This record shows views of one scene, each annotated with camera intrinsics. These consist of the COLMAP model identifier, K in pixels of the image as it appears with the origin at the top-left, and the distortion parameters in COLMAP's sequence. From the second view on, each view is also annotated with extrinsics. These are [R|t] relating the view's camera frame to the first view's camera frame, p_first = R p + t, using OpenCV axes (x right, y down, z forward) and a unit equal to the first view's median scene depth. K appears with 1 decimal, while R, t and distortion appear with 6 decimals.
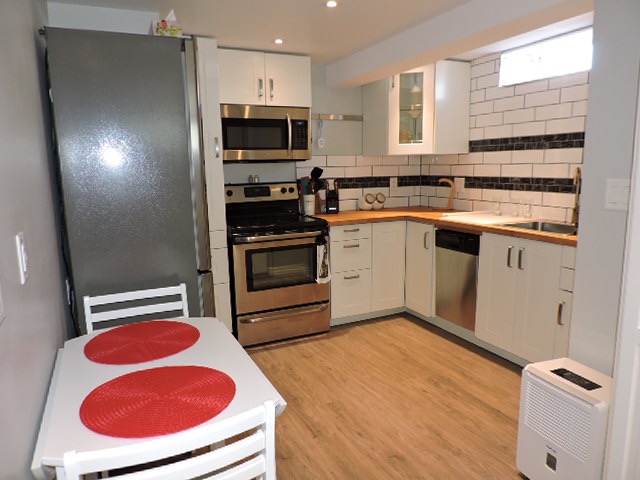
lens RADIAL K [[450.2, 0, 320.0], [0, 450.2, 240.0], [0, 0, 1]] dist [0.001936, -0.000100]
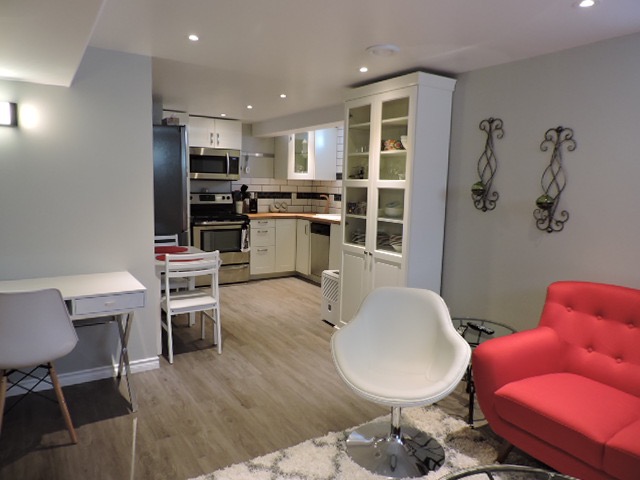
lens RADIAL K [[450.2, 0, 320.0], [0, 450.2, 240.0], [0, 0, 1]] dist [0.001936, -0.000100]
pose [[0.991120, 0.026673, 0.130265, 0.060264], [-0.021917, 0.999045, -0.037811, 0.101348], [-0.131149, 0.034620, 0.990758, -0.692352]]
